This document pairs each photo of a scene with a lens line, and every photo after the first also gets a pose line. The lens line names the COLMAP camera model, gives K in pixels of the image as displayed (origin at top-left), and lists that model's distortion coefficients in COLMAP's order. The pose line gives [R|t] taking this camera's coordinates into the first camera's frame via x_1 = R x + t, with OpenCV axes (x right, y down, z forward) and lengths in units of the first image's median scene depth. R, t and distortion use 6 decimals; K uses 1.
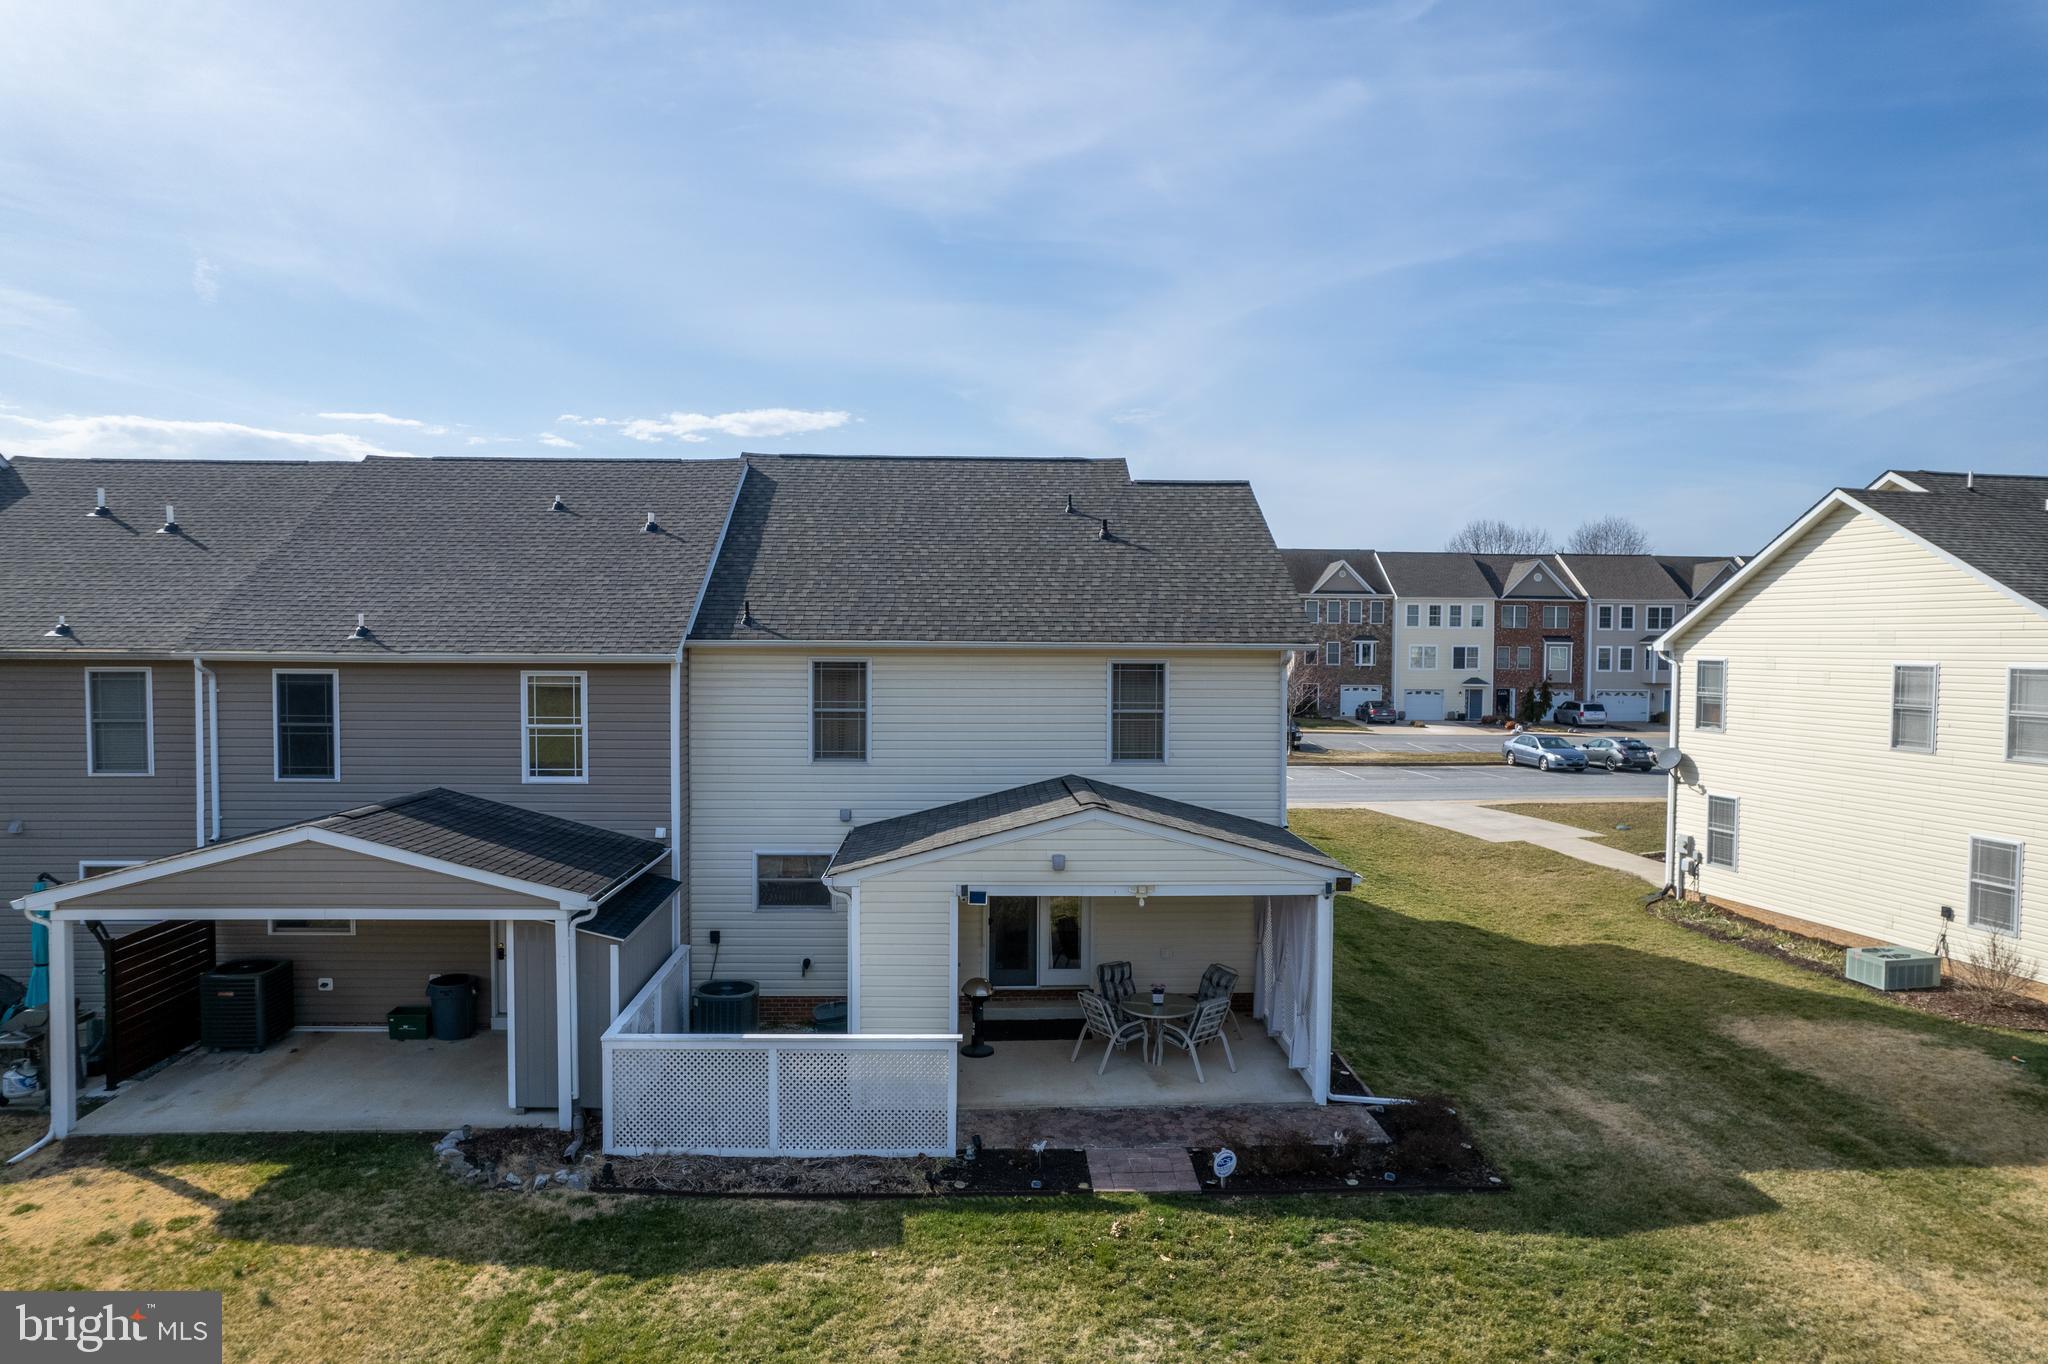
lens RADIAL K [[1328.6, 0, 1021.0], [0, 1328.6, 689.6], [0, 0, 1]] dist [-0.052193, 0.052836]
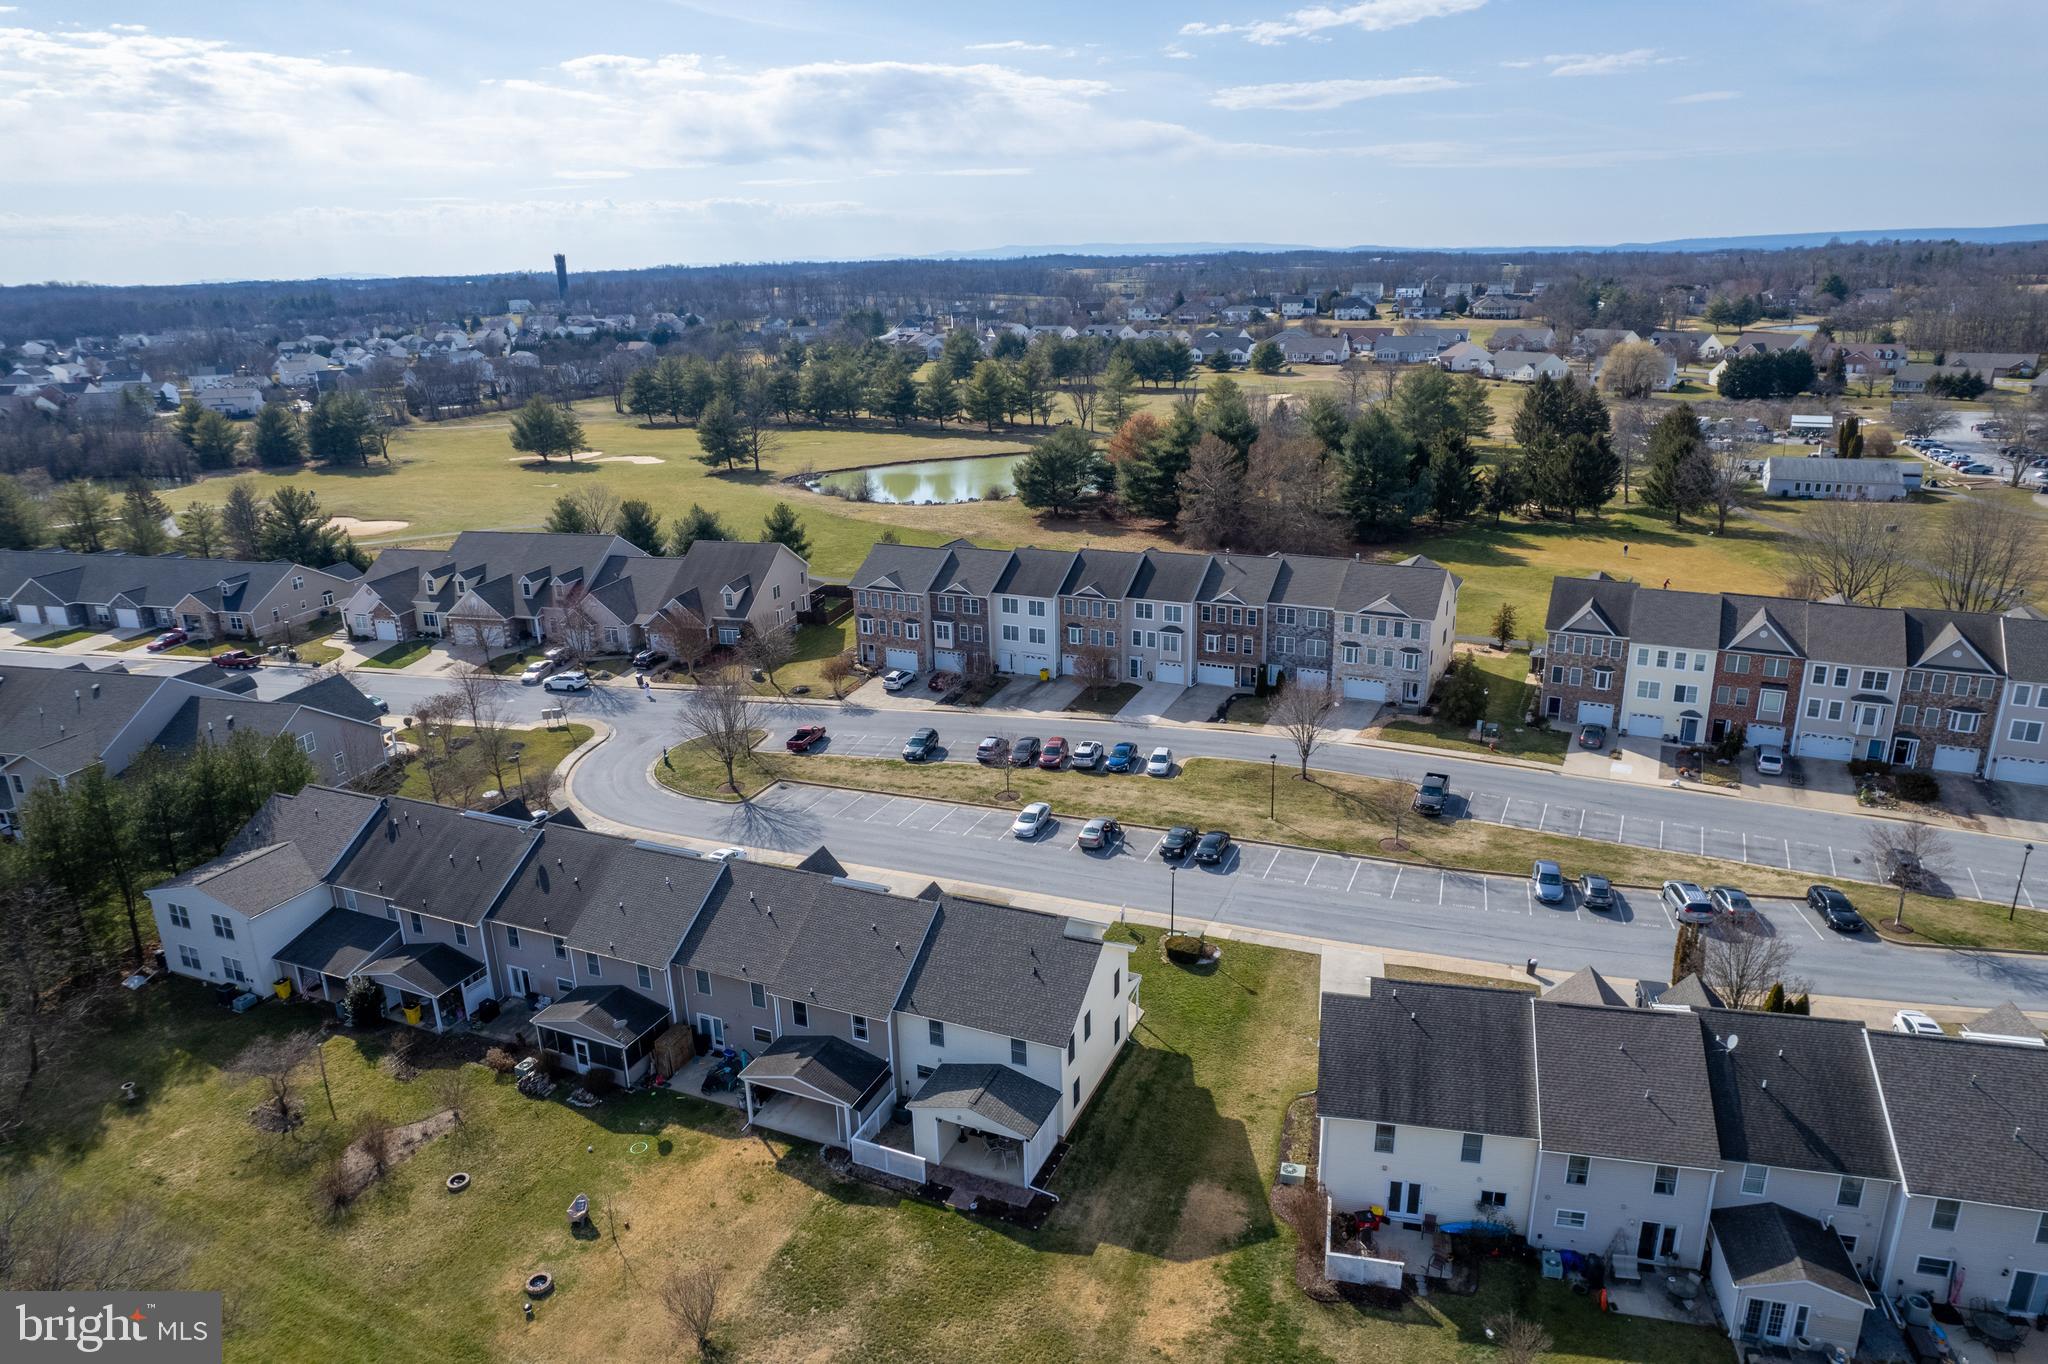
lens RADIAL K [[1328.6, 0, 1021.0], [0, 1328.6, 689.6], [0, 0, 1]] dist [-0.052193, 0.052836]
pose [[0.898785, 0.111757, -0.423906, 0.299132], [0.011115, 0.960840, 0.276881, -0.378360], [0.438249, -0.253568, 0.862346, -0.341081]]
